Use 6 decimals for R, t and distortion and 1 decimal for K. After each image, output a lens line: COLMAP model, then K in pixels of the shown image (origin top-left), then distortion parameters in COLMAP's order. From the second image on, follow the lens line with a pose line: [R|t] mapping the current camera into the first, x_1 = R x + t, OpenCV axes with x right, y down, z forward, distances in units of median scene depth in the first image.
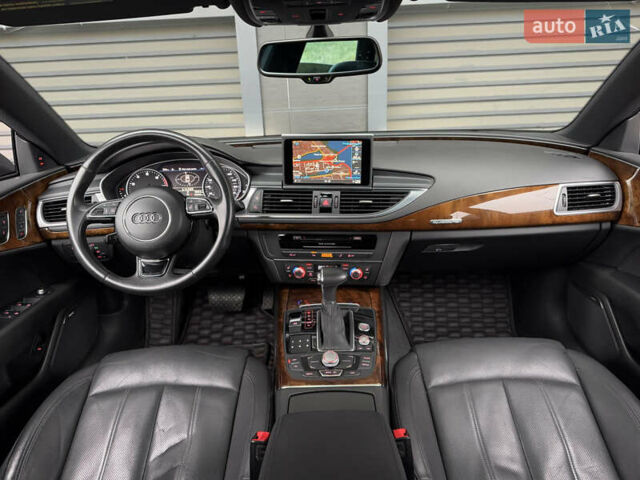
lens RADIAL K [[455.4, 0, 320.0], [0, 455.4, 240.0], [0, 0, 1]] dist [0.177605, -0.242411]
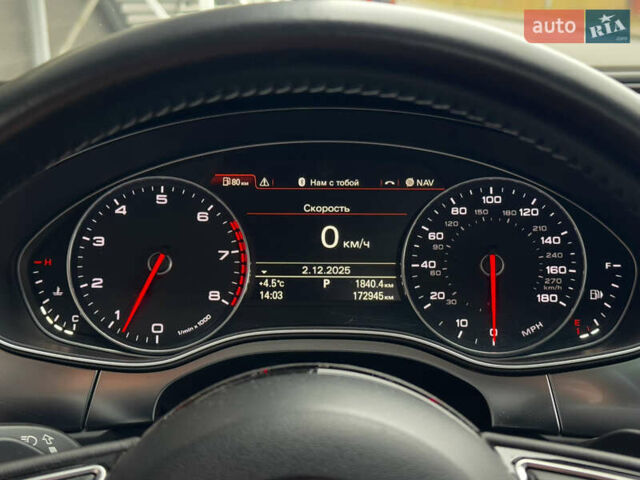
lens RADIAL K [[902.9, 0, 320.0], [0, 902.9, 240.0], [0, 0, 1]] dist [0.196208, -0.430009]
pose [[0.998977, 0.042414, 0.015659, -0.330142], [-0.041021, 0.995903, -0.080589, -0.098306], [-0.019013, 0.079864, 0.996624, 0.615445]]
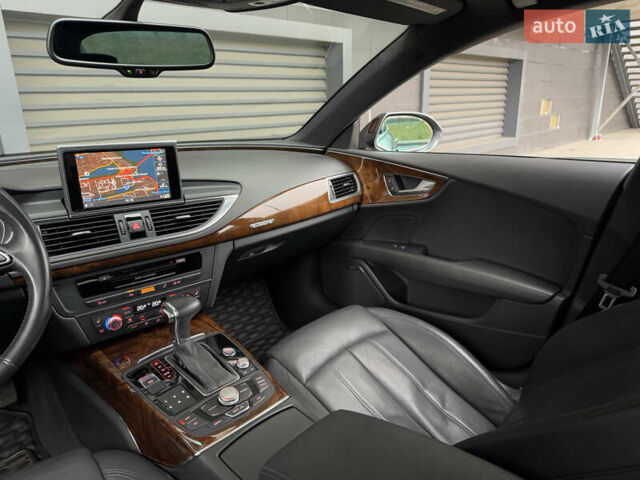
lens RADIAL K [[453.0, 0, 320.0], [0, 453.0, 240.0], [0, 0, 1]] dist [0.003923, -0.002163]
pose [[0.676064, -0.191012, 0.711654, -0.340974], [0.233181, 0.971640, 0.039275, -0.013629], [-0.698974, 0.139392, 0.701431, 0.213886]]
